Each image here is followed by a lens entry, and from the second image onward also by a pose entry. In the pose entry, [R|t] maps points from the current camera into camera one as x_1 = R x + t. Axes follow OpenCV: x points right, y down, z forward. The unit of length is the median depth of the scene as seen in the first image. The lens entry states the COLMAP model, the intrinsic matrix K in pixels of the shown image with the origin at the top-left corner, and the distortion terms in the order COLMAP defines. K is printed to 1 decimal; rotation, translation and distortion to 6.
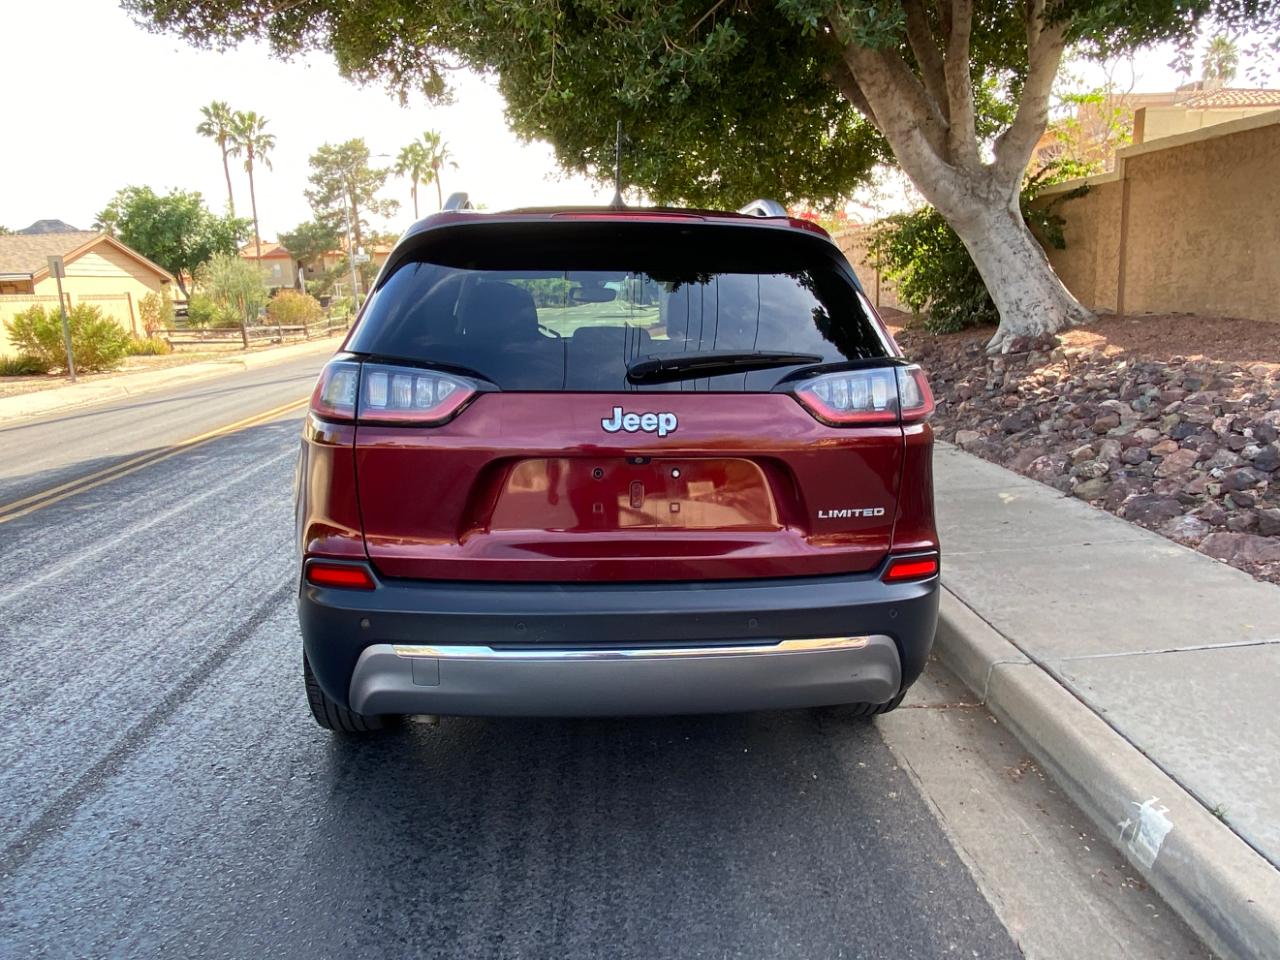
lens RADIAL K [[904.4, 0, 634.4], [0, 904.4, 477.2], [0, 0, 1]] dist [0.056286, -0.068579]
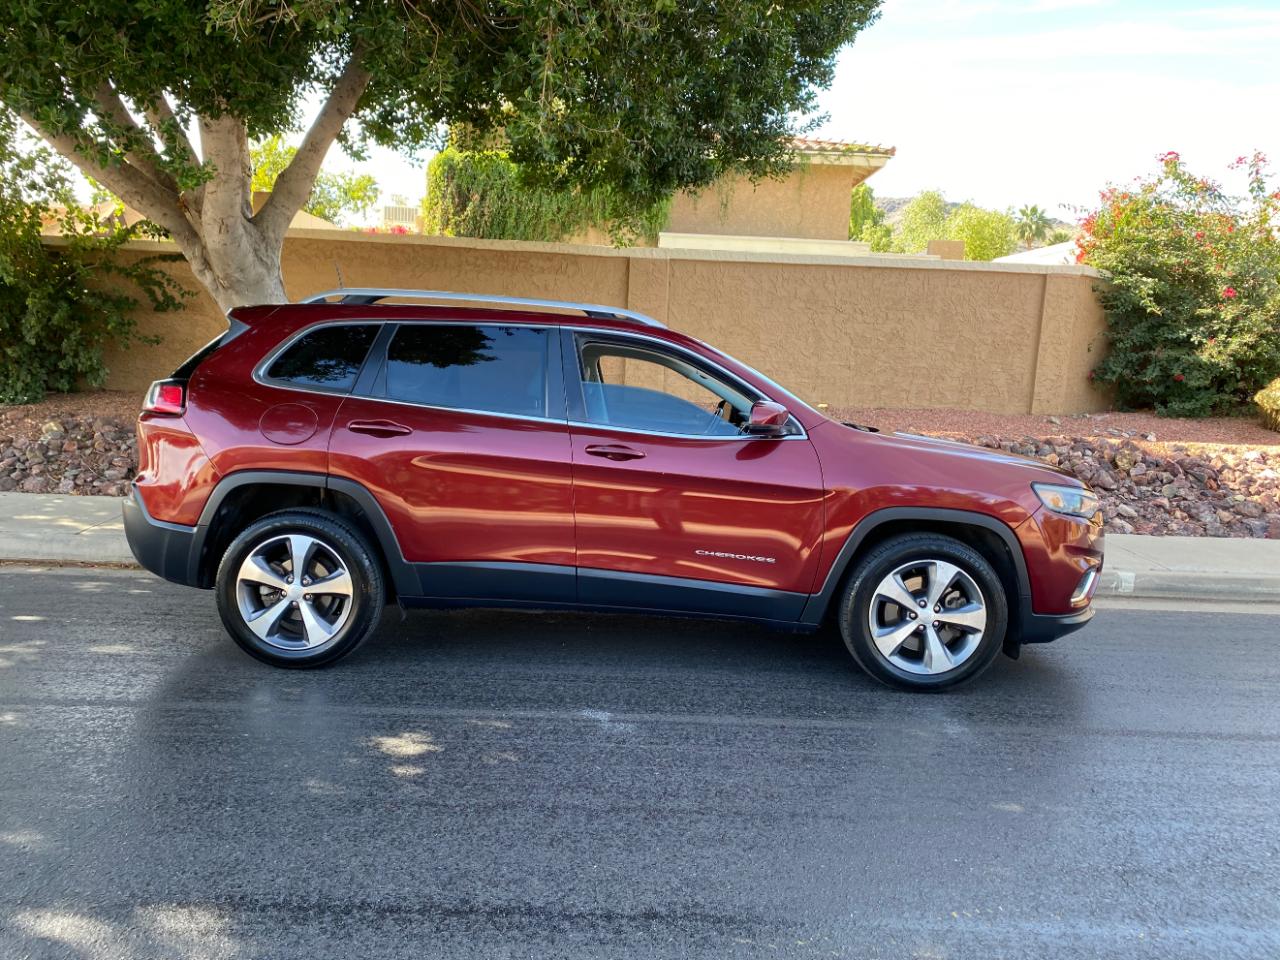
lens RADIAL K [[978.1, 0, 654.5], [0, 978.1, 467.7], [0, 0, 1]] dist [0.005500, 0.001594]
pose [[0.015364, -0.086056, 0.996172, -0.671790], [0.160745, 0.983543, 0.082486, -0.119683], [-0.986876, 0.158863, 0.028944, 0.632377]]
